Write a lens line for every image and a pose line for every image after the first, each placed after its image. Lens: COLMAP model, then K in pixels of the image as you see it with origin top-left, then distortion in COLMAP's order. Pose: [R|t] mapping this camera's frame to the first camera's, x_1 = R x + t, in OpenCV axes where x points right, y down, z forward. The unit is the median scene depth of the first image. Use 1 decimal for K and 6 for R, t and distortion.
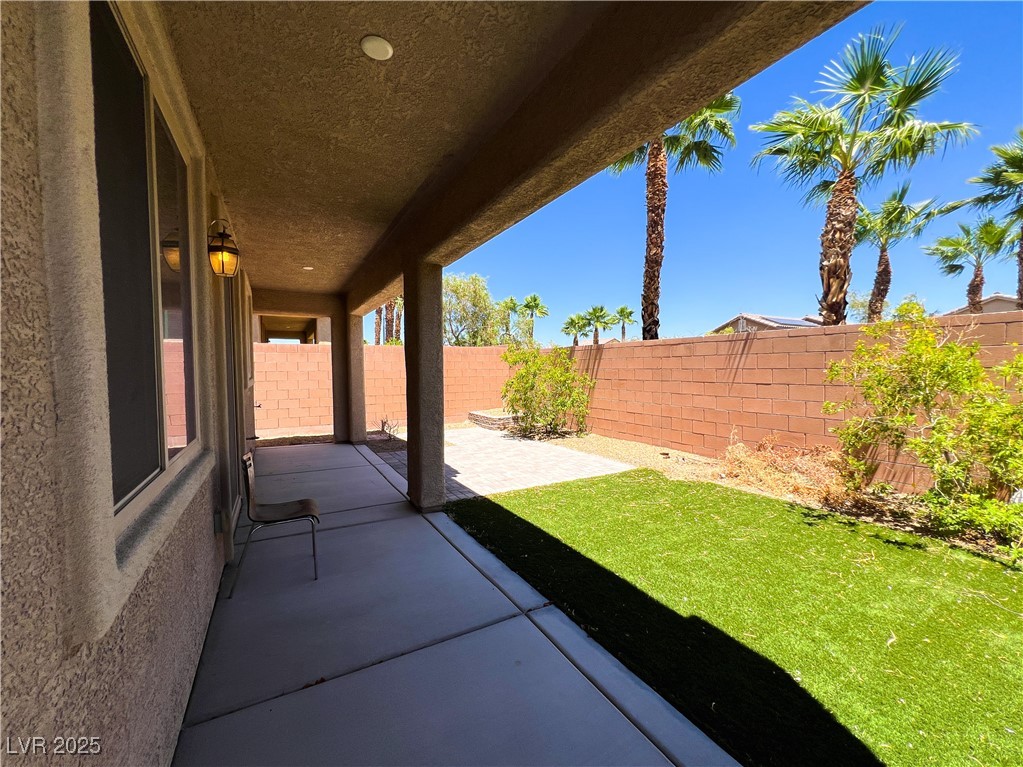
lens RADIAL K [[429.0, 0, 516.2], [0, 429.0, 382.2], [0, 0, 1]] dist [-0.001334, -0.000042]
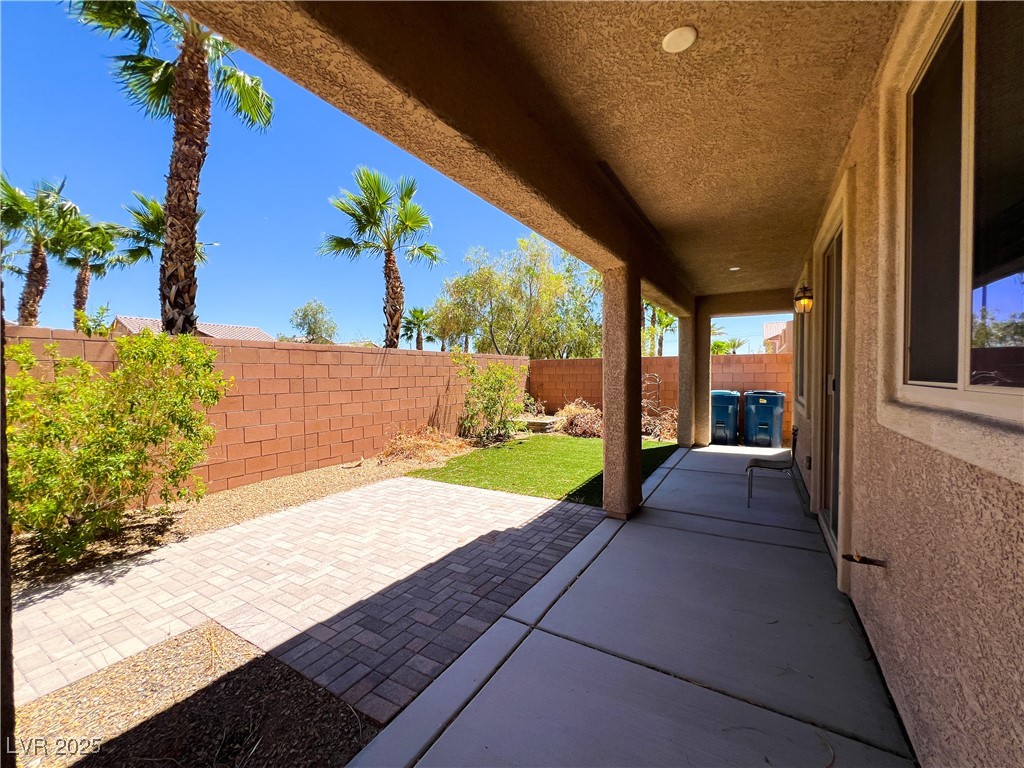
lens RADIAL K [[414.0, 0, 512.0], [0, 414.0, 384.0], [0, 0, 1]] dist [-0.000788, 0.000070]
pose [[-0.475772, -0.016649, 0.879411, -0.772129], [0.047817, 0.997853, 0.044761, -0.051372], [-0.878268, 0.063347, -0.473954, 1.384817]]
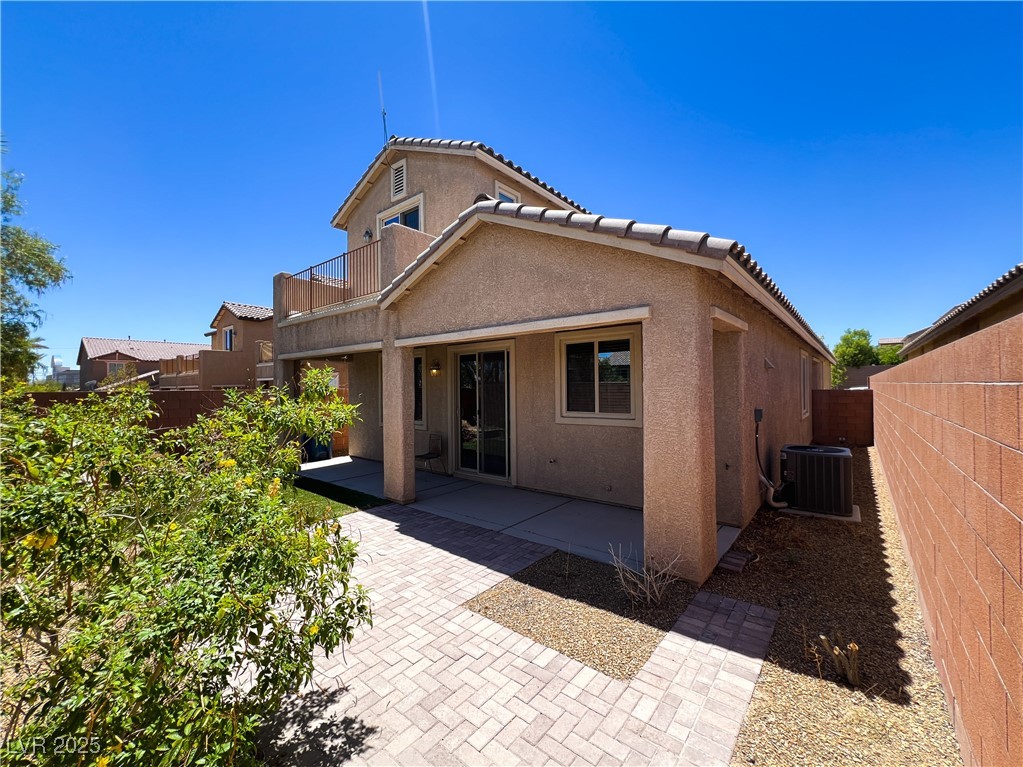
lens RADIAL K [[419.3, 0, 511.5], [0, 419.3, 383.5], [0, 0, 1]] dist [-0.008113, -0.000128]
pose [[-0.938063, 0.009736, -0.346329, -0.060141], [-0.002095, 0.999427, 0.033771, -0.153623], [0.346459, 0.032405, -0.937505, 2.109280]]
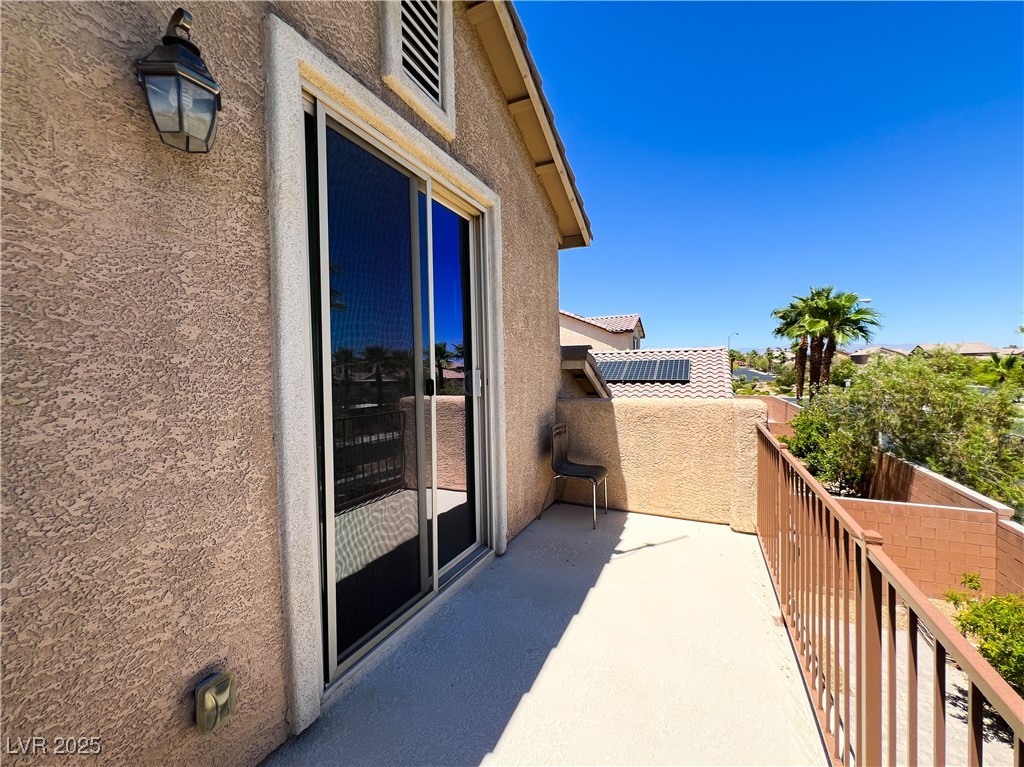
lens RADIAL K [[412.0, 0, 512.0], [0, 412.0, 383.5], [0, 0, 1]] dist [-0.002282, 0.000300]
pose [[0.568706, 0.020076, -0.822296, 0.159197], [-0.012828, 0.999797, 0.015538, -0.610973], [0.822441, 0.001712, 0.568848, 0.104762]]
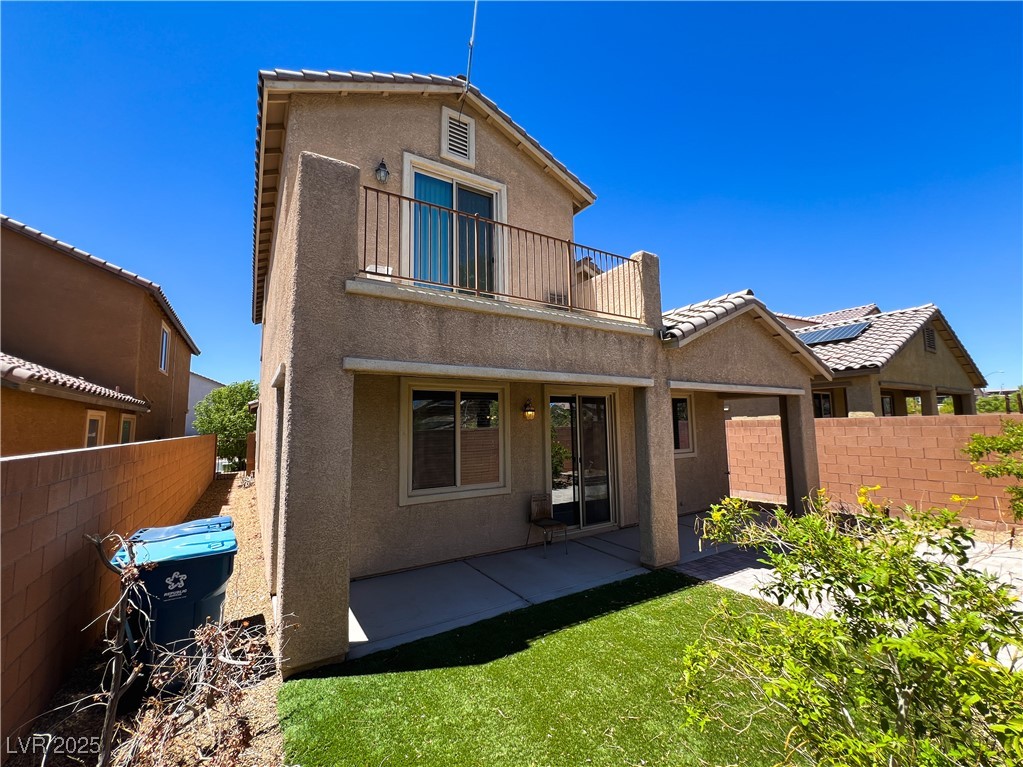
lens RADIAL K [[420.5, 0, 511.5], [0, 420.5, 383.5], [0, 0, 1]] dist [-0.002770, -0.000051]
pose [[0.025642, -0.098876, -0.994769, 0.932491], [-0.026599, 0.994677, -0.099552, -0.107877], [0.999317, 0.029013, 0.022876, 0.412481]]
